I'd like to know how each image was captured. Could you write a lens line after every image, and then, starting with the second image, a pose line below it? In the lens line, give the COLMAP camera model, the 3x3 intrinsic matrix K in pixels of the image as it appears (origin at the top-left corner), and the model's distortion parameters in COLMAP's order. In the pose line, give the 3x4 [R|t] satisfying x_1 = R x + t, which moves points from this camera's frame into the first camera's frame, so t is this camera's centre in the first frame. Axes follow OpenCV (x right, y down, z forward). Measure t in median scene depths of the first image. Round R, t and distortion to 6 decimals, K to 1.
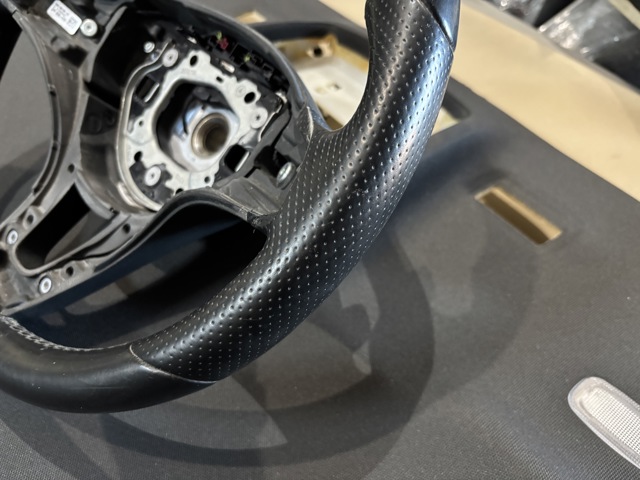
lens RADIAL K [[495.1, 0, 320.0], [0, 495.1, 240.0], [0, 0, 1]] dist [-0.002448, -0.070163]
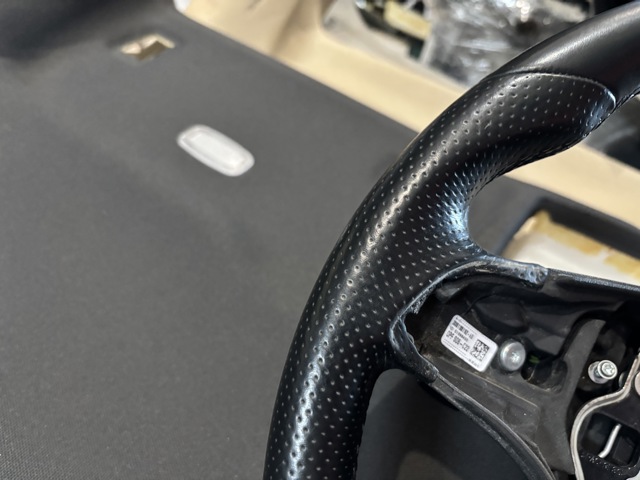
lens RADIAL K [[495.1, 0, 320.0], [0, 495.1, 240.0], [0, 0, 1]] dist [-0.002448, -0.070163]
pose [[0.933755, -0.140060, 0.329370, -0.854718], [0.159327, 0.986704, -0.032105, -0.591858], [-0.320494, 0.082455, 0.943655, 0.559312]]
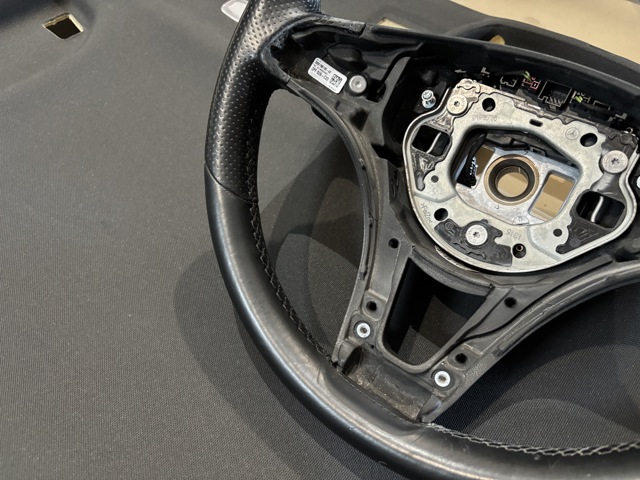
lens RADIAL K [[495.1, 0, 320.0], [0, 495.1, 240.0], [0, 0, 1]] dist [-0.002448, -0.070163]
pose [[0.982153, -0.182651, 0.044877, -0.653246], [0.179560, 0.981577, 0.065301, -0.227462], [-0.055977, -0.056078, 0.996856, 0.070212]]
